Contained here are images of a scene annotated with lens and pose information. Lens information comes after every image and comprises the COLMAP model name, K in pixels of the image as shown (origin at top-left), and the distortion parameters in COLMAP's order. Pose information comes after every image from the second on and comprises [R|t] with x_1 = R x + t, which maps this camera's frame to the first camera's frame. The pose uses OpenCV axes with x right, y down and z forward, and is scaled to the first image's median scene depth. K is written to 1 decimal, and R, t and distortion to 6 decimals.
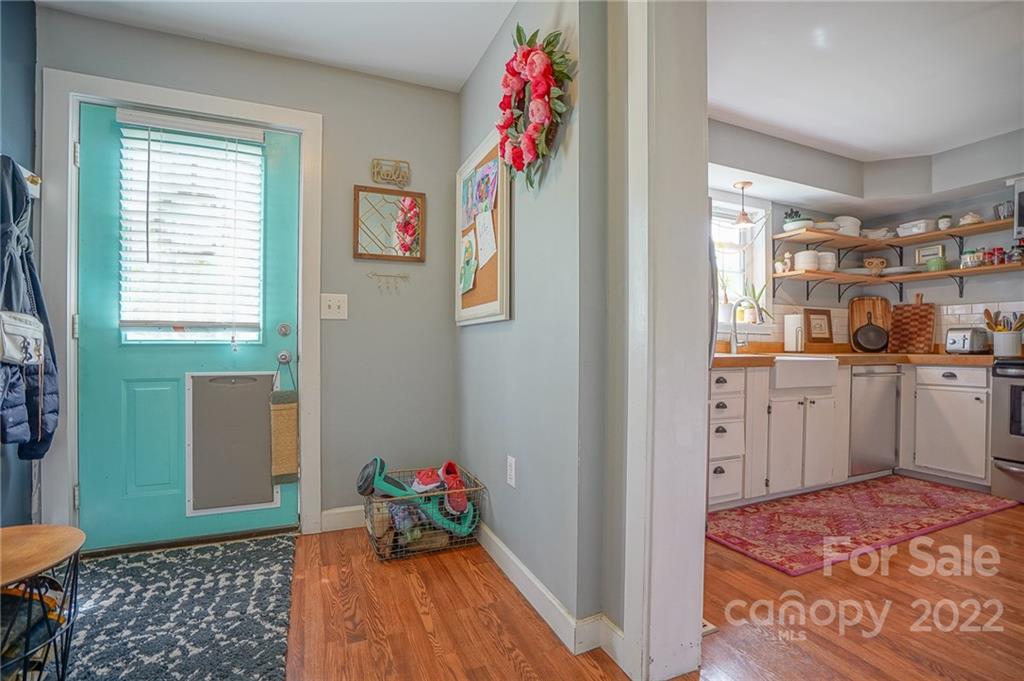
lens RADIAL K [[469.4, 0, 509.2], [0, 469.4, 344.9], [0, 0, 1]] dist [-0.056750, 0.020512]
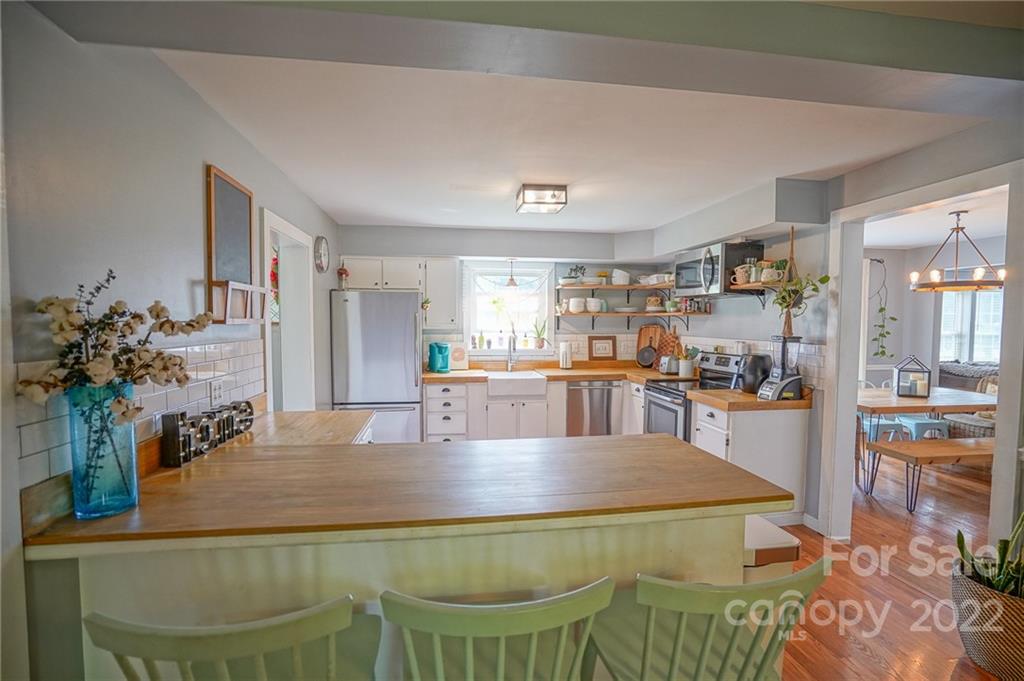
lens RADIAL K [[469.4, 0, 509.2], [0, 469.4, 344.9], [0, 0, 1]] dist [-0.056750, 0.020512]
pose [[0.968216, 0.011236, -0.249864, 0.387990], [0.000845, 0.998838, 0.048189, -0.061249], [0.250115, -0.046869, 0.967081, -0.224740]]
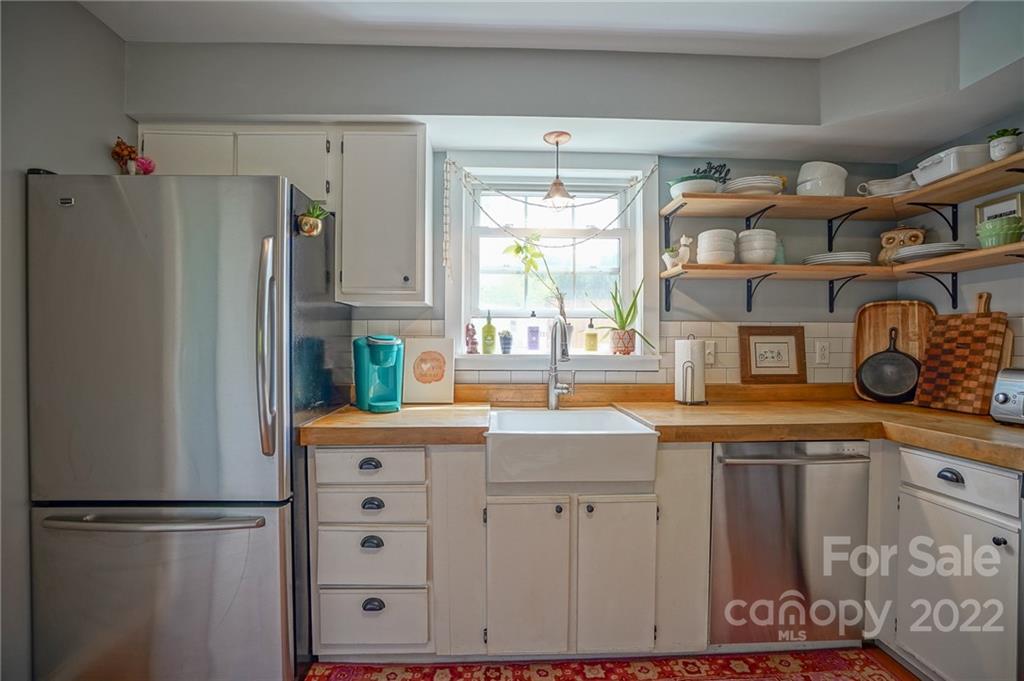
lens RADIAL K [[469.4, 0, 509.2], [0, 469.4, 344.9], [0, 0, 1]] dist [-0.056750, 0.020512]
pose [[0.934273, -0.001551, -0.356555, 0.292657], [0.001422, 0.999999, -0.000621, -0.027516], [0.356555, 0.000073, 0.934274, 0.167590]]
